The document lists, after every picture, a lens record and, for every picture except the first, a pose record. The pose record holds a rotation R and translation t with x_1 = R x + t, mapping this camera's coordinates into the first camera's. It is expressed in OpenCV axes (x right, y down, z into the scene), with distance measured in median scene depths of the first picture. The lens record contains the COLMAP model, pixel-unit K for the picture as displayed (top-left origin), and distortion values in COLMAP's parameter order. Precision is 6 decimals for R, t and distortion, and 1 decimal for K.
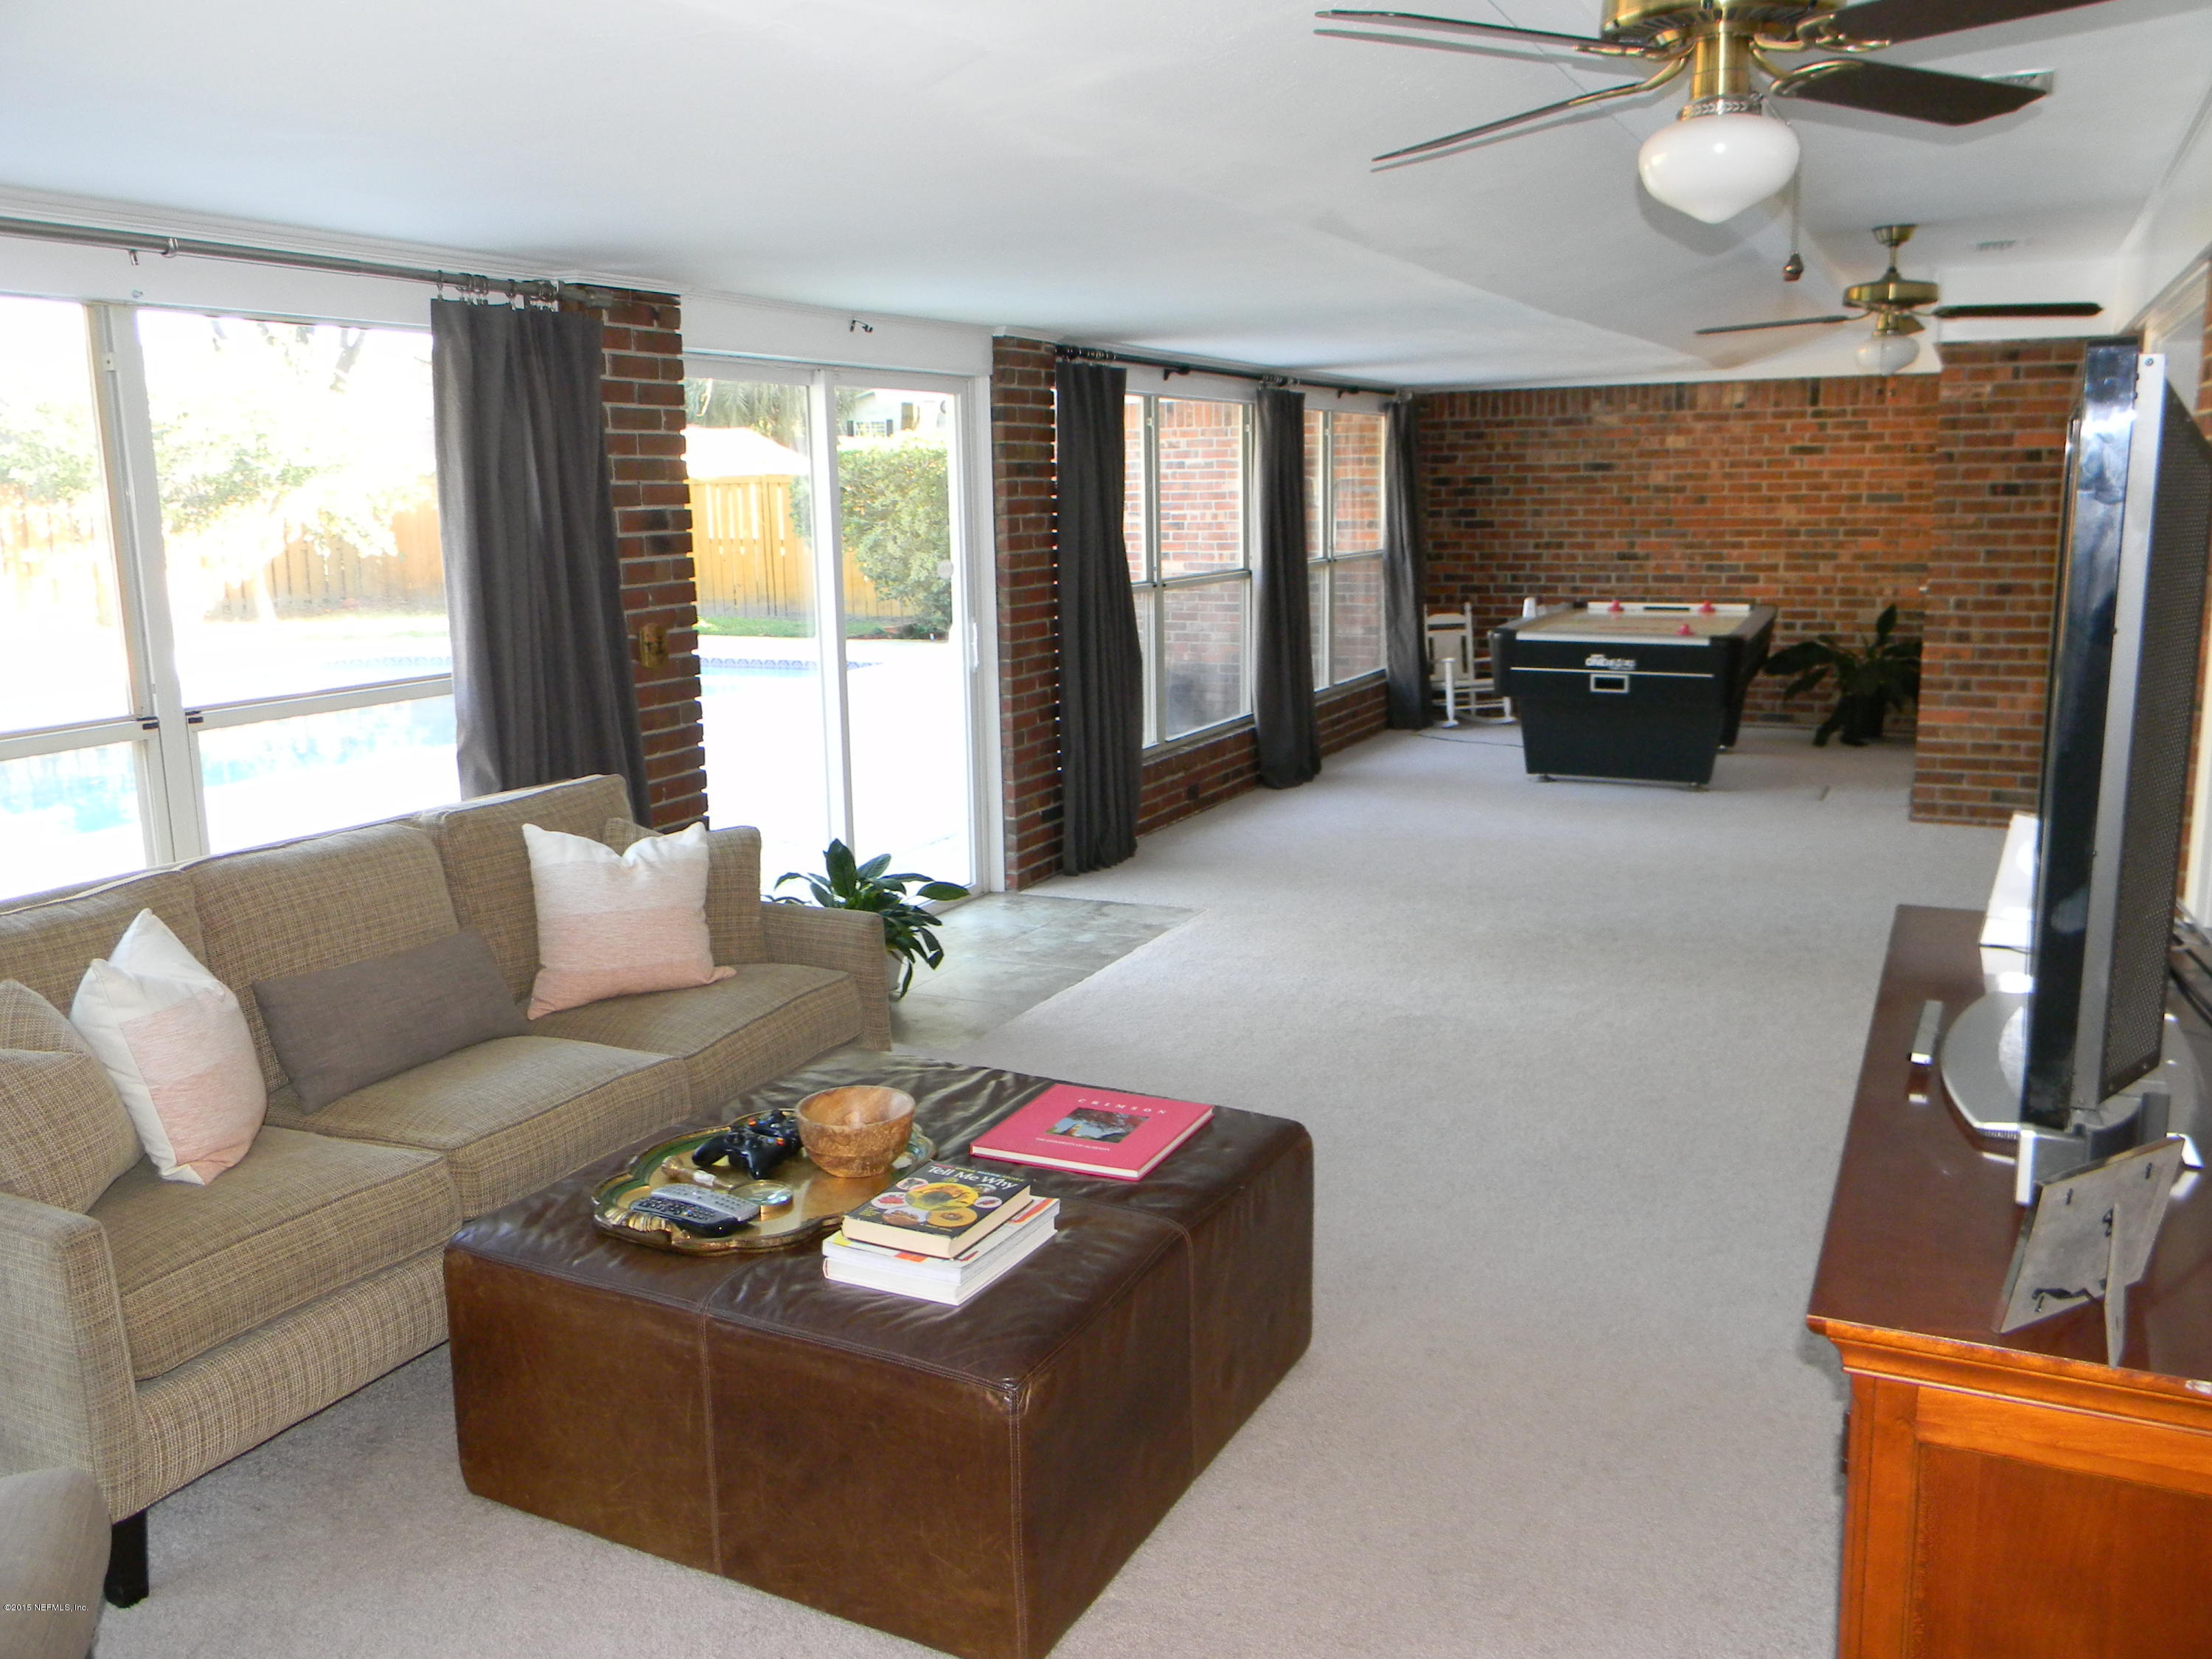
lens RADIAL K [[1784.9, 0, 1196.6], [0, 1784.9, 822.1], [0, 0, 1]] dist [-0.006003, -0.000885]
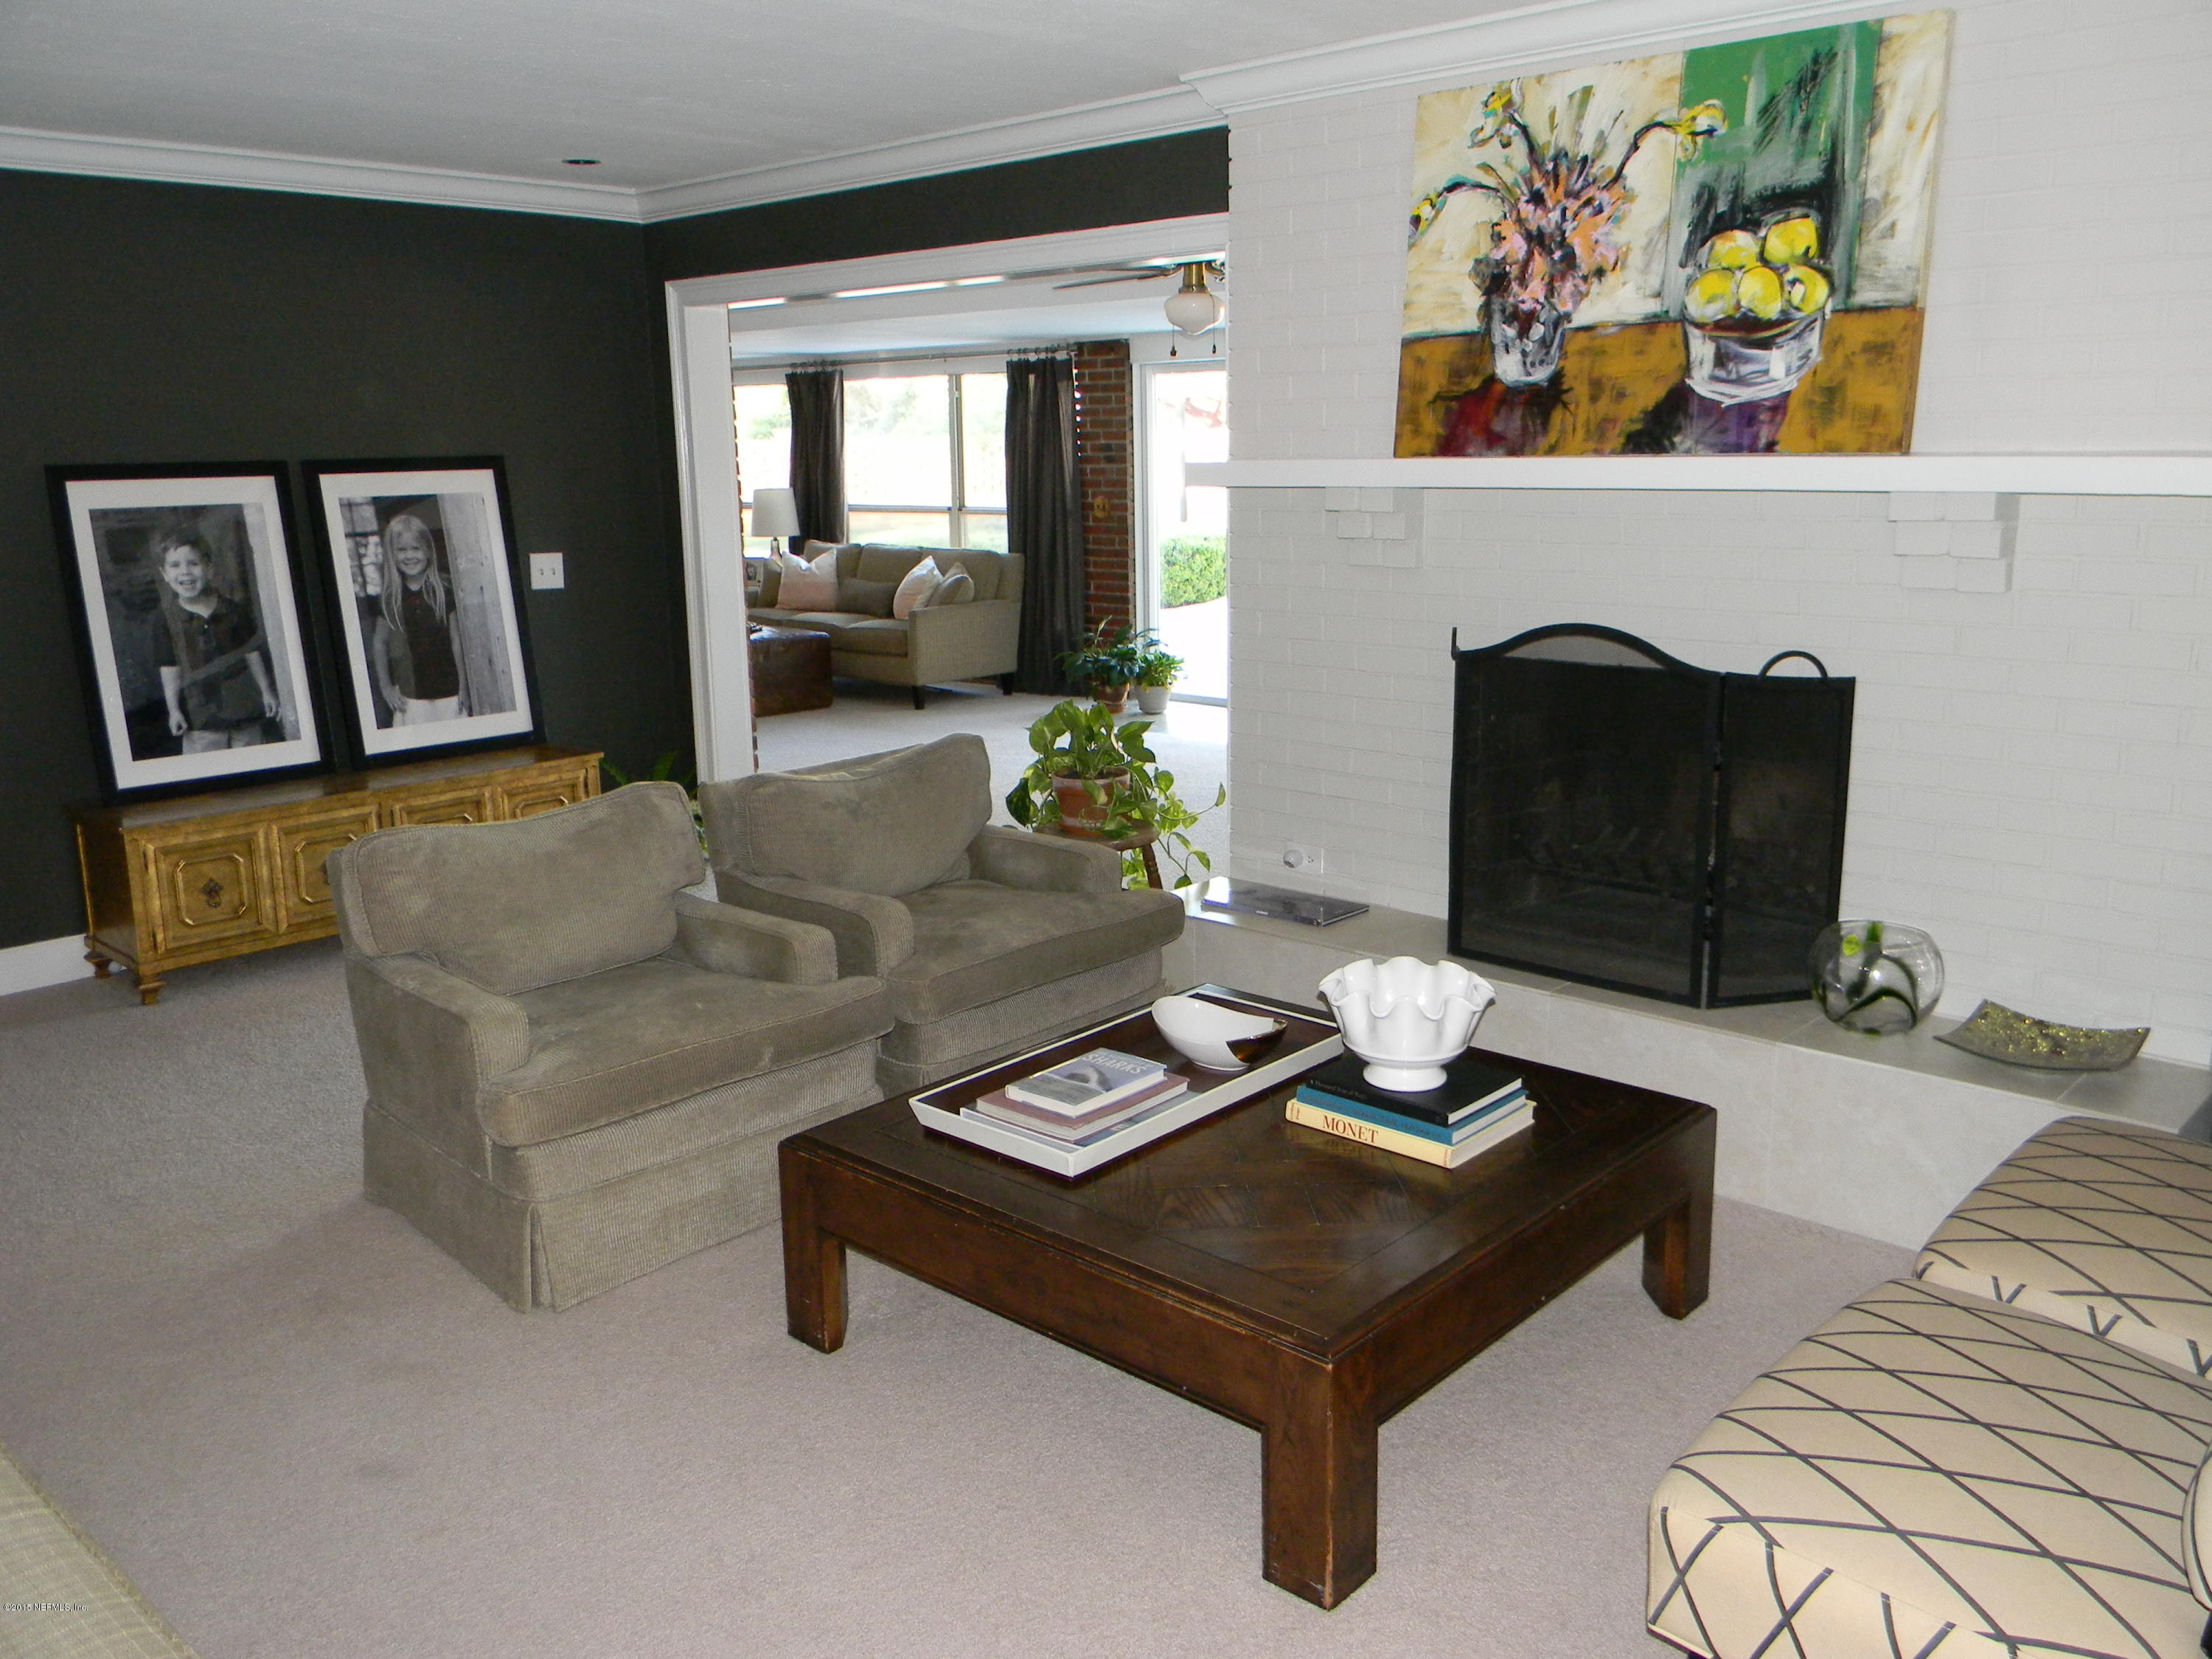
lens RADIAL K [[1784.9, 0, 1196.6], [0, 1784.9, 822.1], [0, 0, 1]] dist [-0.006003, -0.000885]
pose [[-0.261753, 0.224376, -0.938691, 0.884304], [-0.160459, 0.948948, 0.271572, -0.170825], [0.951703, 0.221706, -0.212387, 0.828596]]
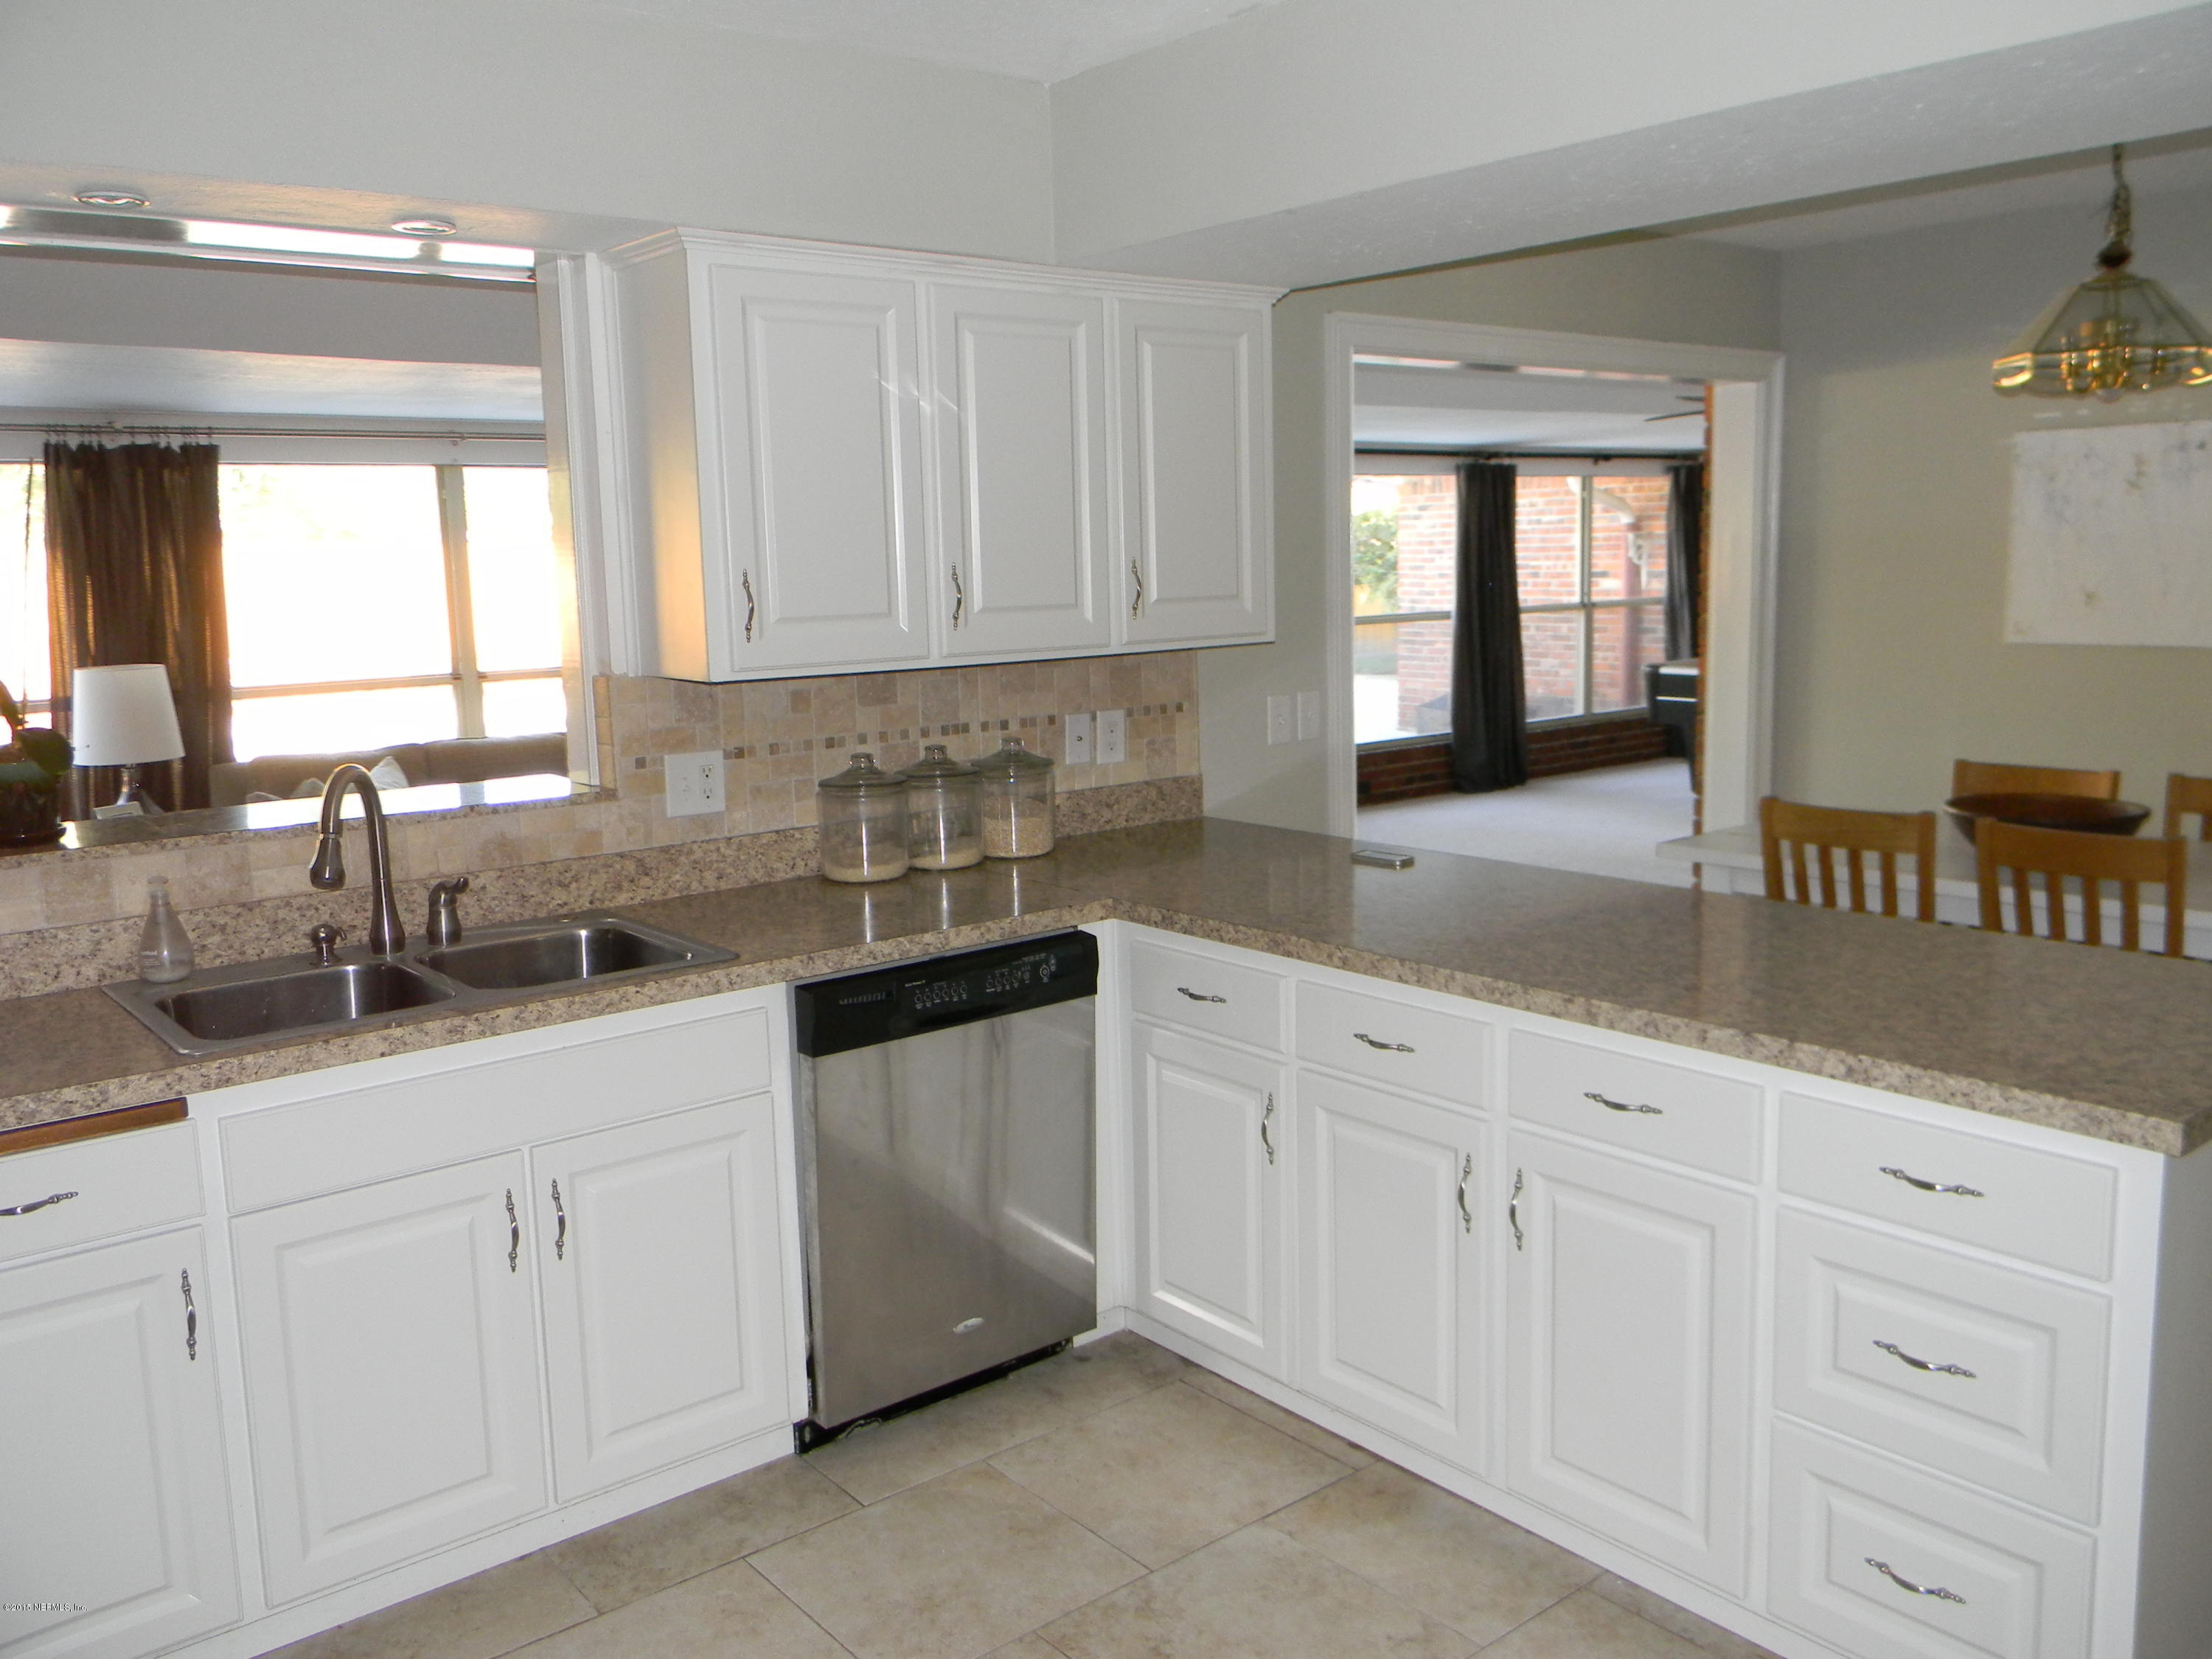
lens RADIAL K [[1784.9, 0, 1196.6], [0, 1784.9, 822.1], [0, 0, 1]] dist [-0.006003, -0.000885]
pose [[0.919316, 0.053582, -0.389856, 0.351959], [-0.063904, 0.997864, -0.013544, 0.029338], [0.388297, 0.037365, 0.920776, -0.180335]]
